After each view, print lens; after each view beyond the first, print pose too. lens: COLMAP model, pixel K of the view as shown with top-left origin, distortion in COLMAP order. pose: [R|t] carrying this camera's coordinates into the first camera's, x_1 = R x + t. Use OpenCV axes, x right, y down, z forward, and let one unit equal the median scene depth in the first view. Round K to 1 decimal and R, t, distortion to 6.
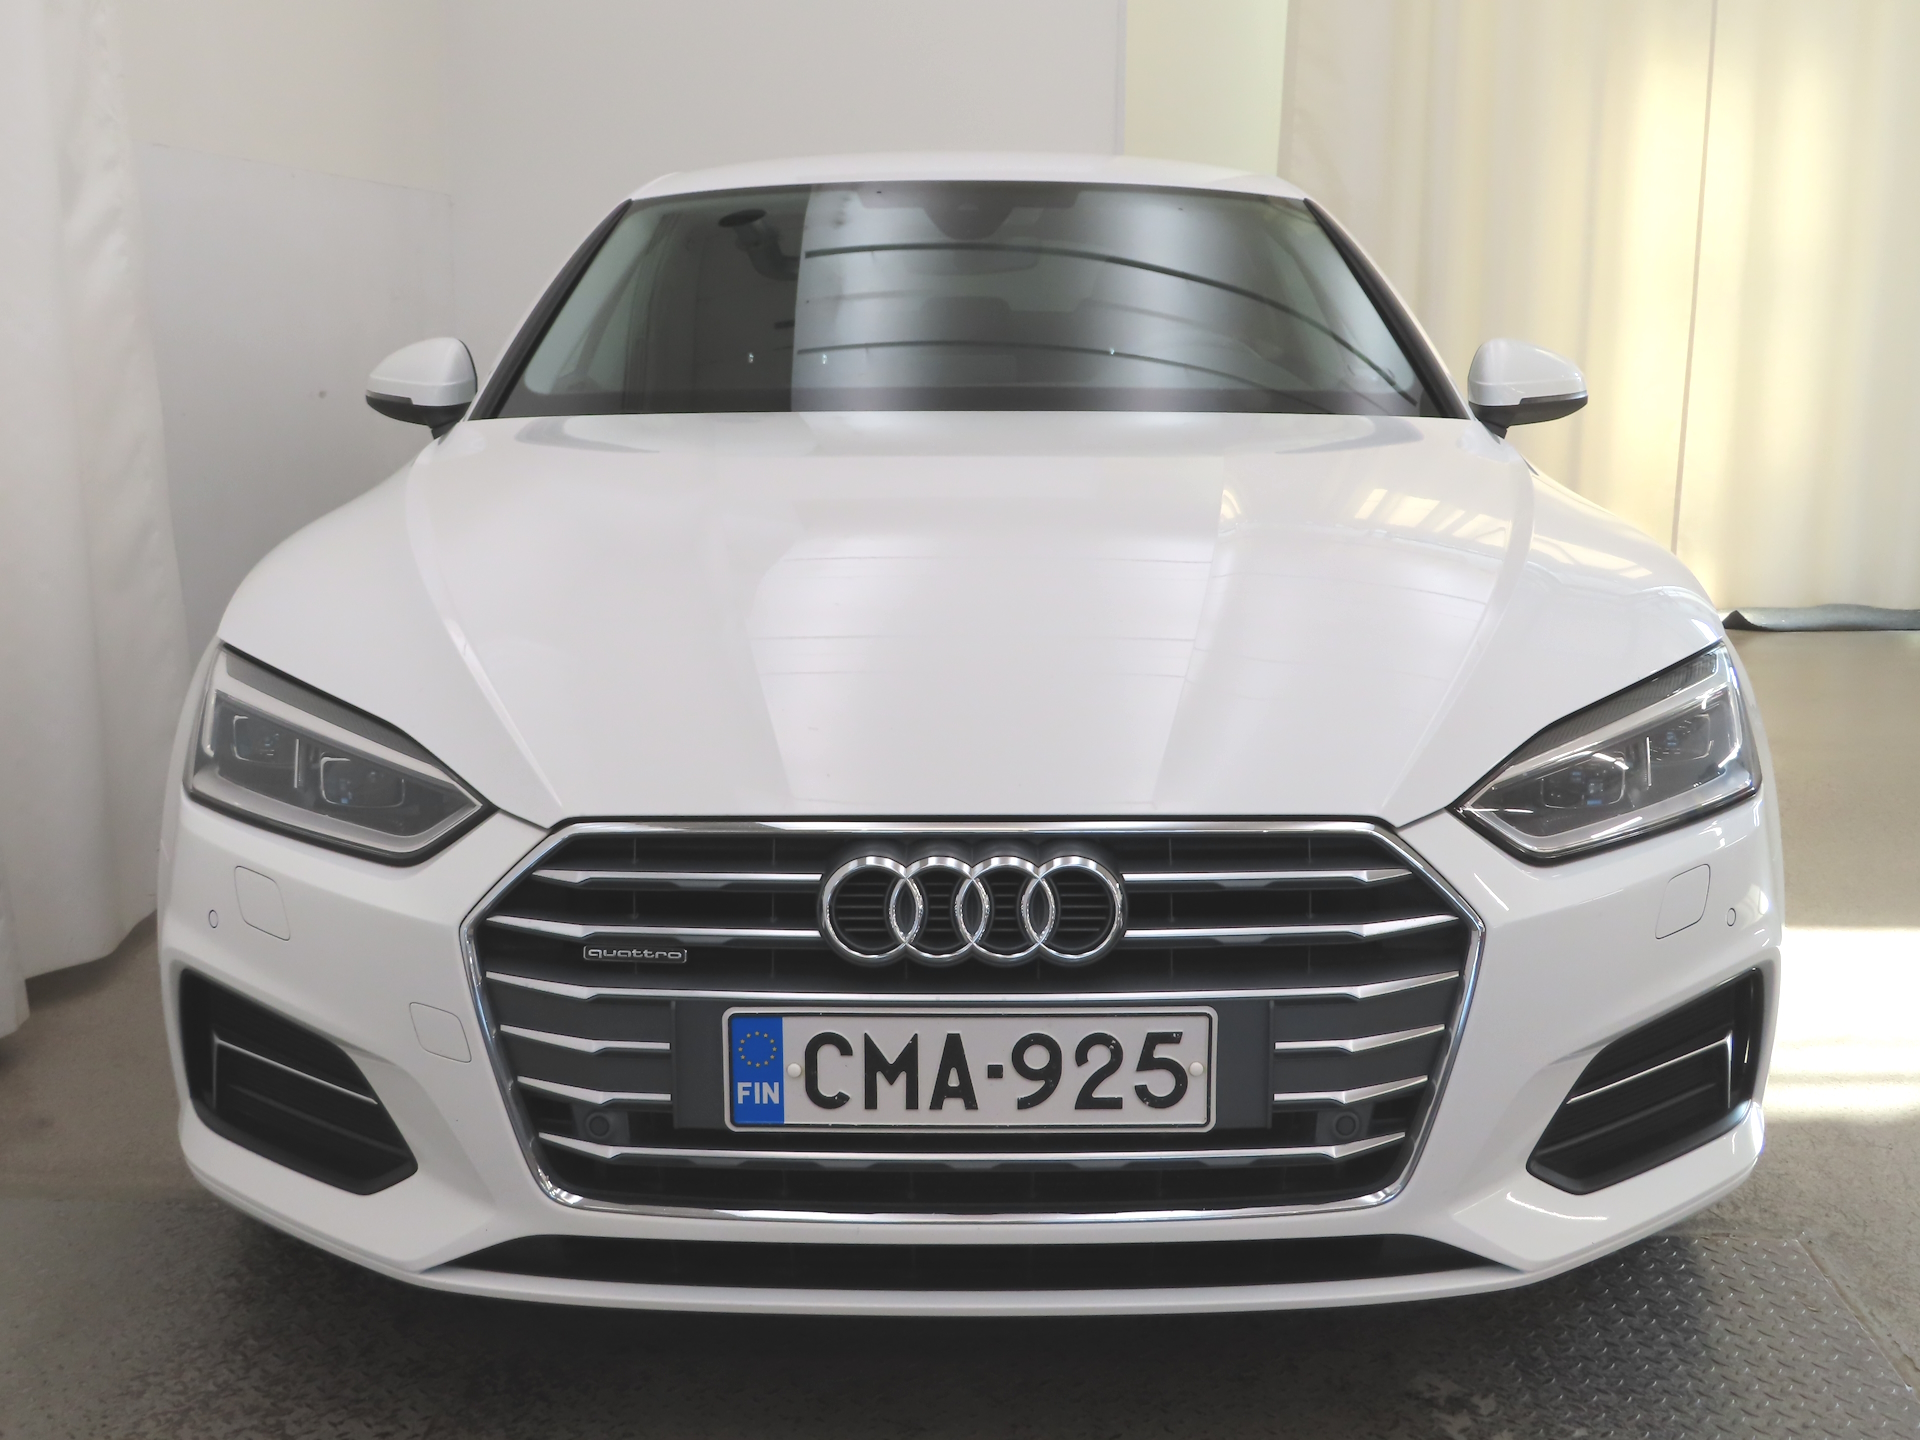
lens RADIAL K [[2096.2, 0, 960.0], [0, 2096.2, 720.0], [0, 0, 1]] dist [0.004841, -0.017096]
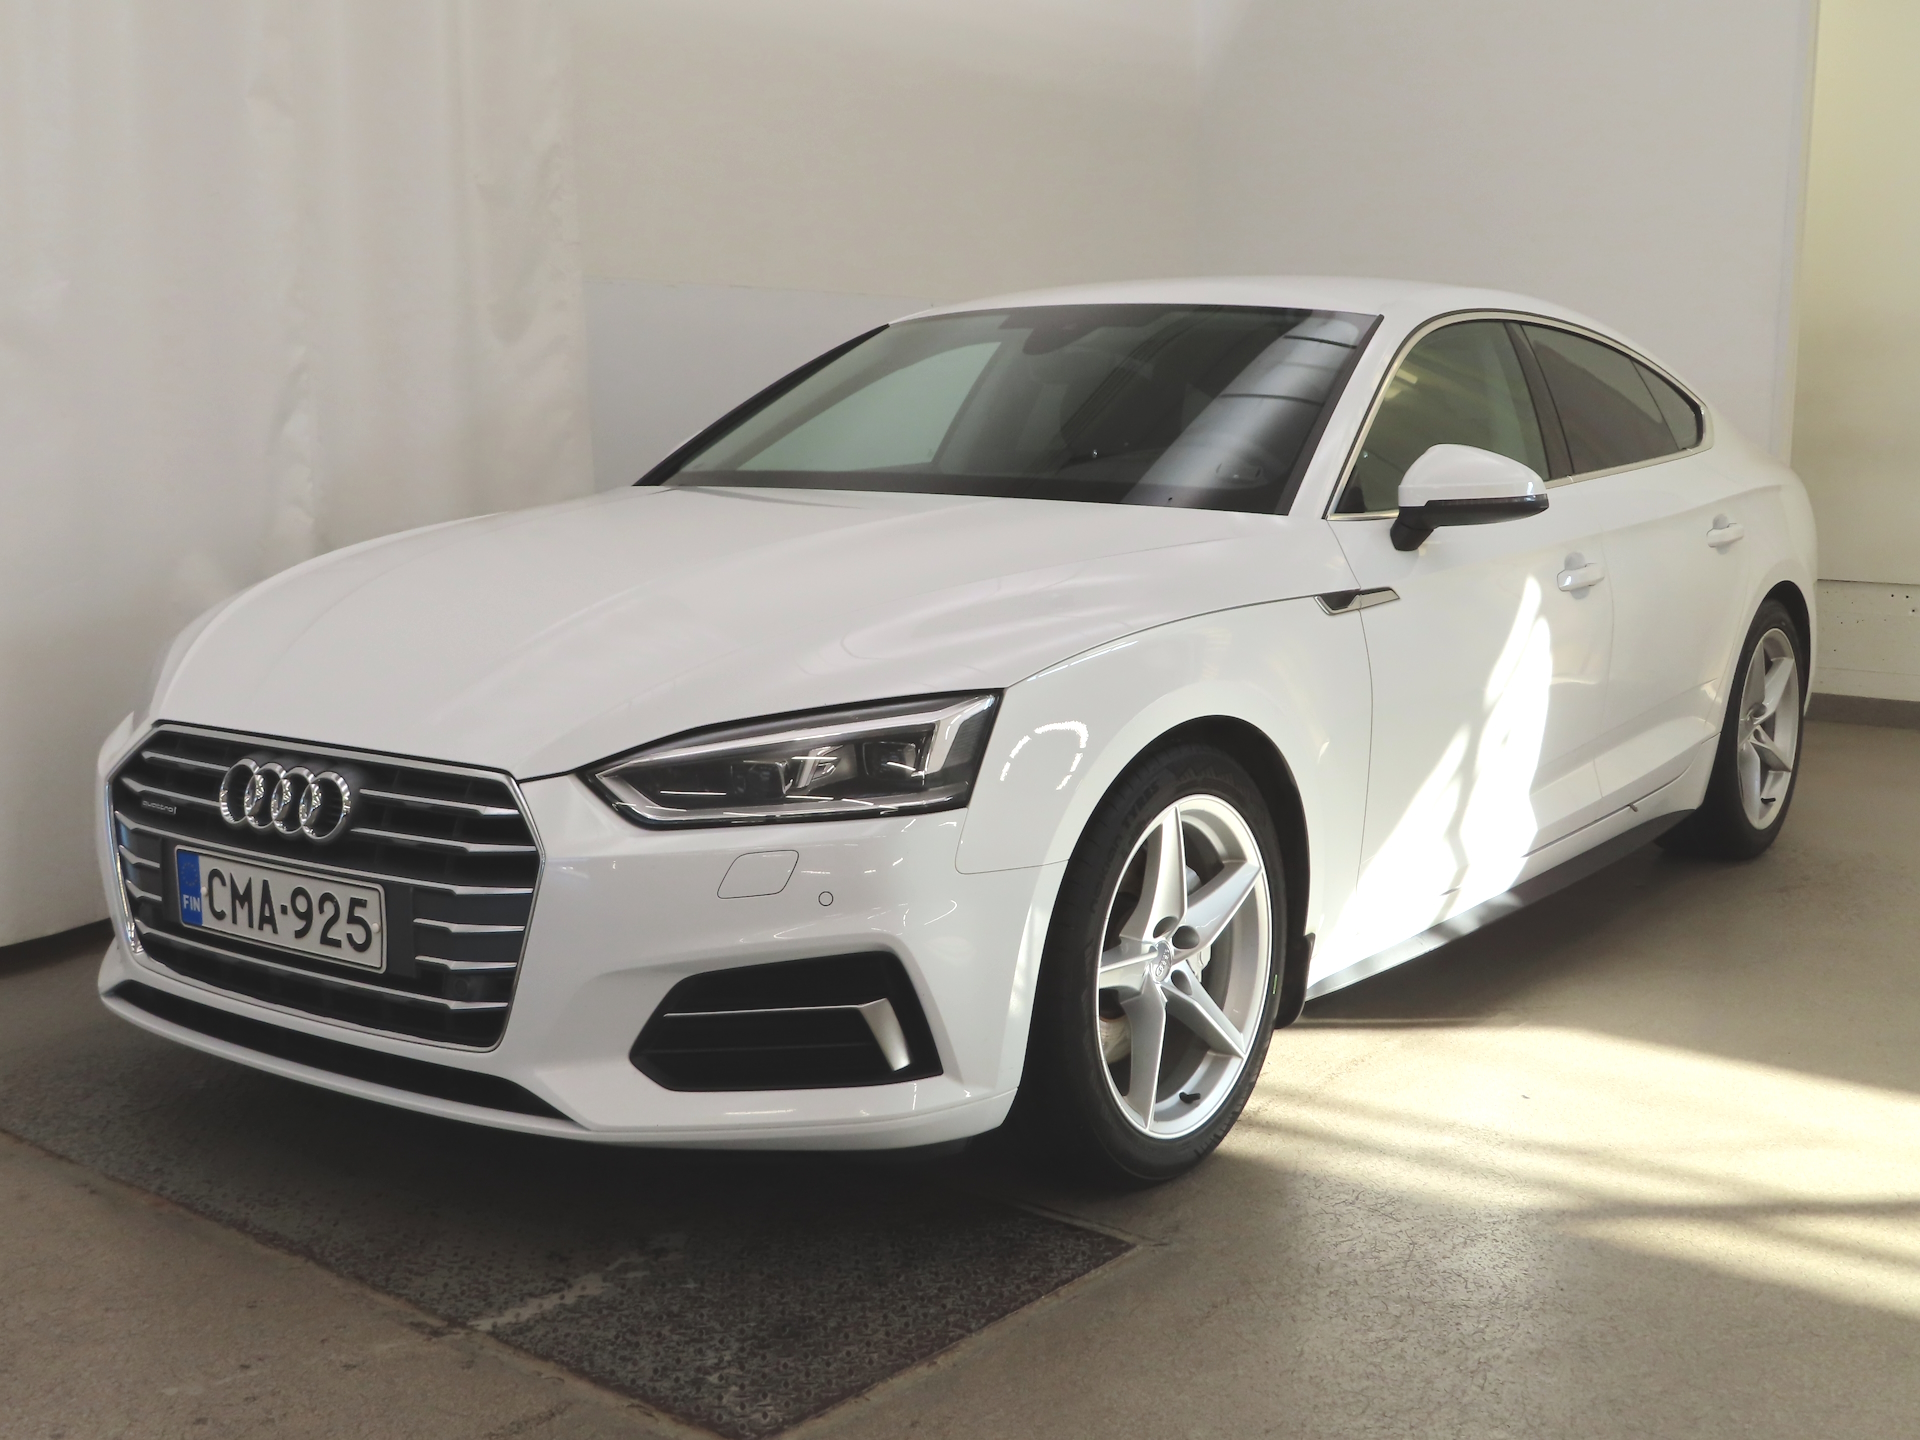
lens RADIAL K [[2096.2, 0, 960.0], [0, 2096.2, 720.0], [0, 0, 1]] dist [0.004841, -0.017096]
pose [[0.822479, 0.090118, -0.561611, 1.246088], [-0.117356, 0.993011, -0.012527, -0.005842], [0.556557, 0.076211, 0.827307, 0.012942]]
